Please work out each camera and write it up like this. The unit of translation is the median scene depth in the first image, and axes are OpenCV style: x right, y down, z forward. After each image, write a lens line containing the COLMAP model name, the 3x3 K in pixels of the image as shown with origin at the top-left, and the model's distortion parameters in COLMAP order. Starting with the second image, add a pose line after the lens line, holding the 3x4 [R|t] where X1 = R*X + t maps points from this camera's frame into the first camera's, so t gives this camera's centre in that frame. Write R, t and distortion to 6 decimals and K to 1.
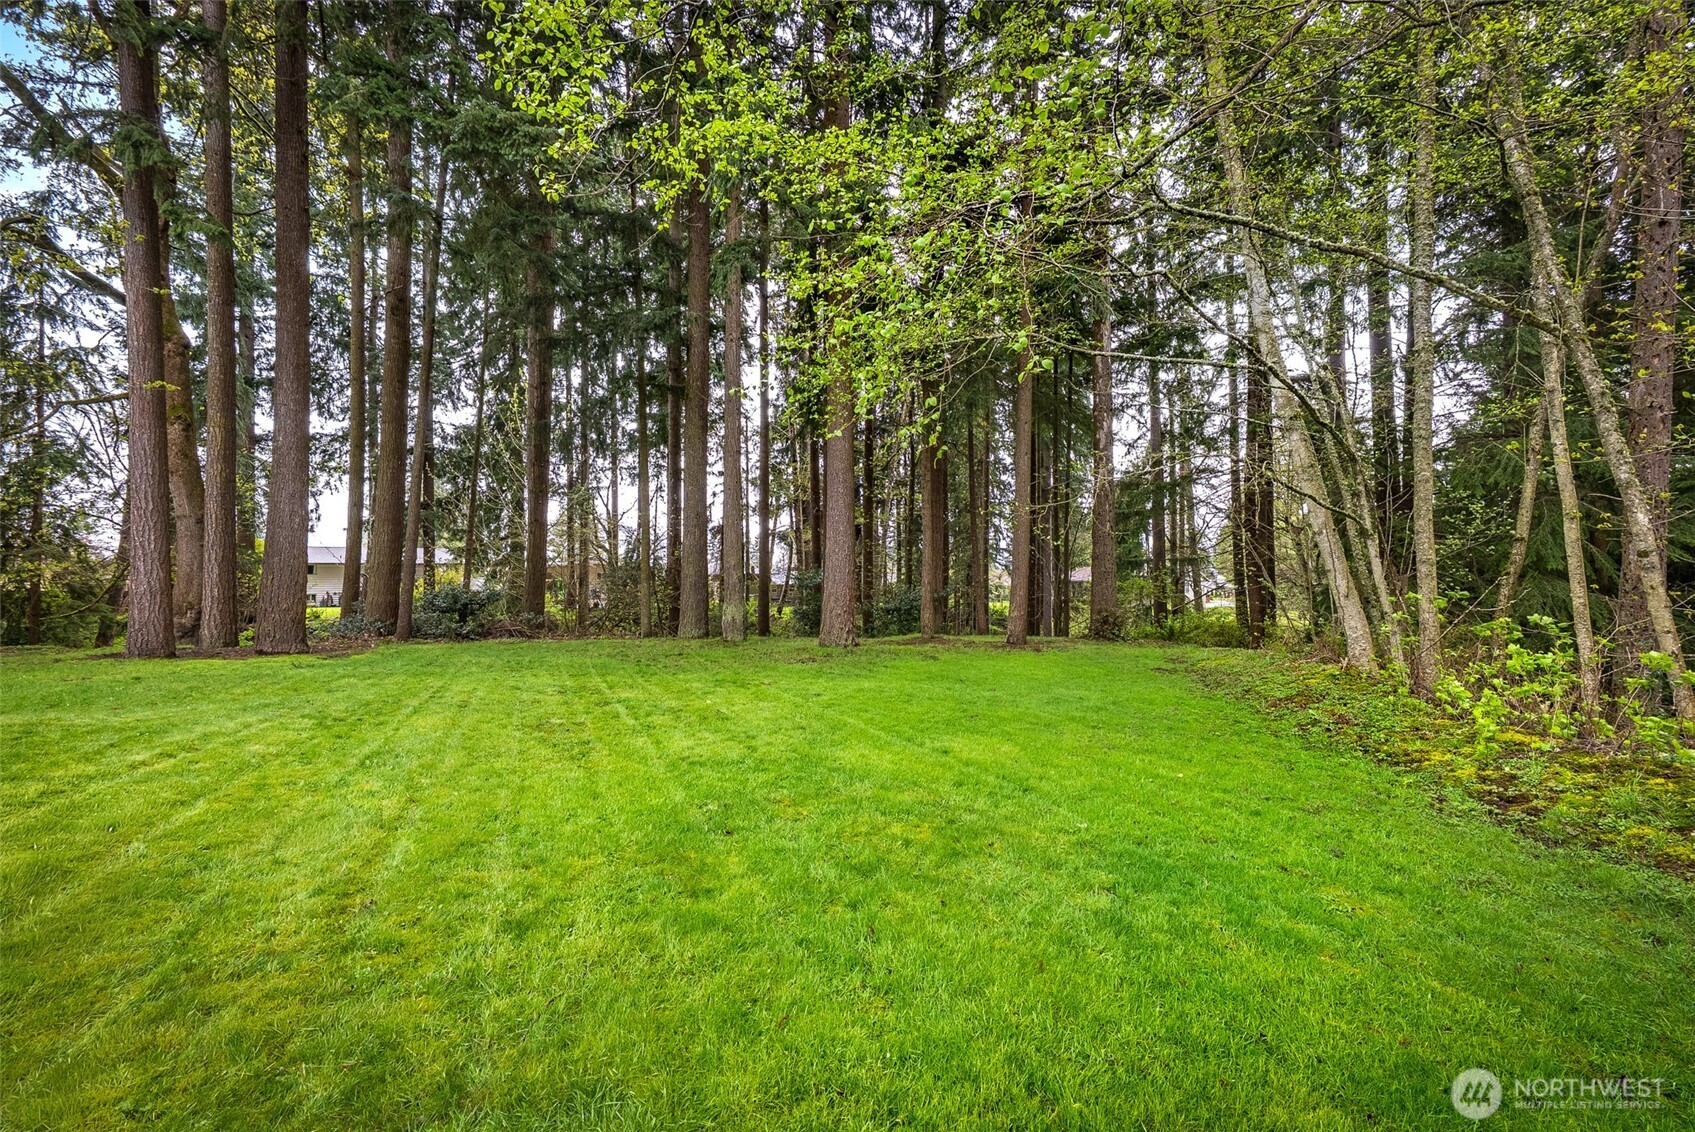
lens RADIAL K [[794.7, 0, 847.5], [0, 794.7, 566.0], [0, 0, 1]] dist [-0.000183, 0.000033]
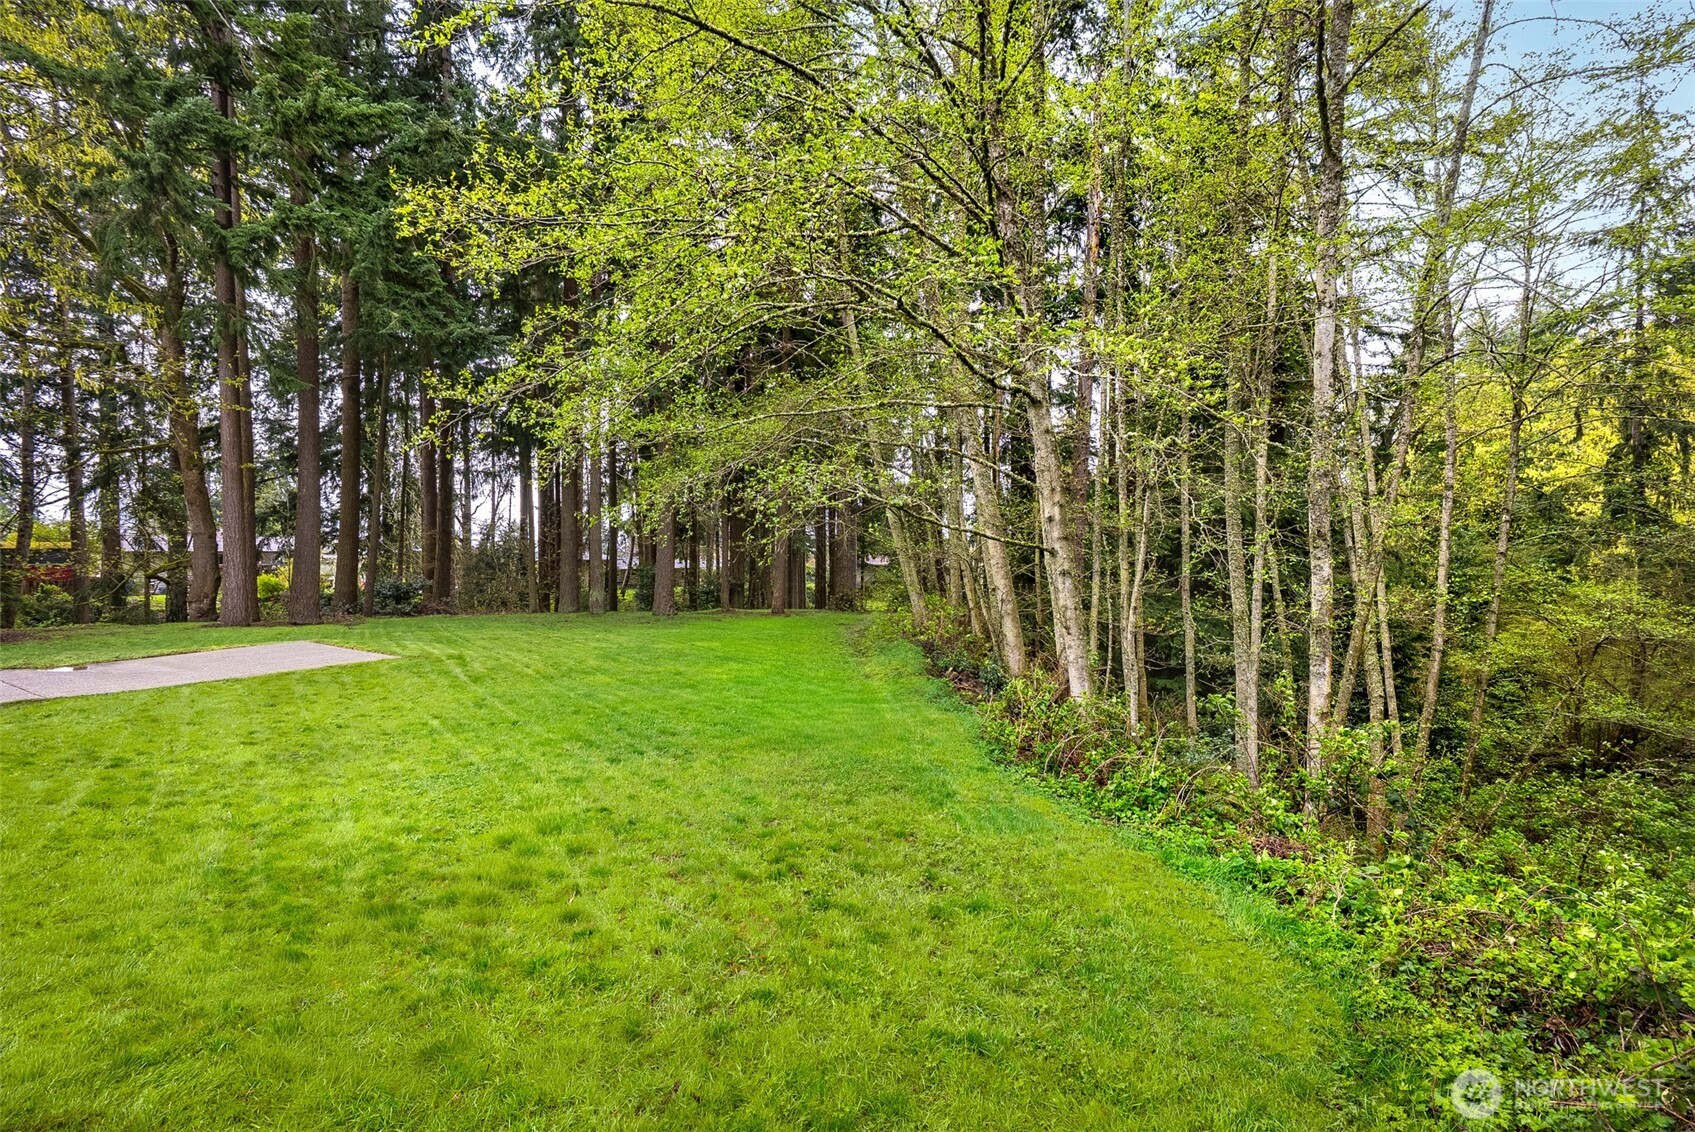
lens RADIAL K [[794.7, 0, 847.5], [0, 794.7, 566.0], [0, 0, 1]] dist [-0.000183, 0.000033]
pose [[0.981283, -0.018021, 0.191726, 0.010511], [0.012950, 0.999533, 0.027674, -0.010283], [-0.192135, -0.024673, 0.981058, -0.198764]]
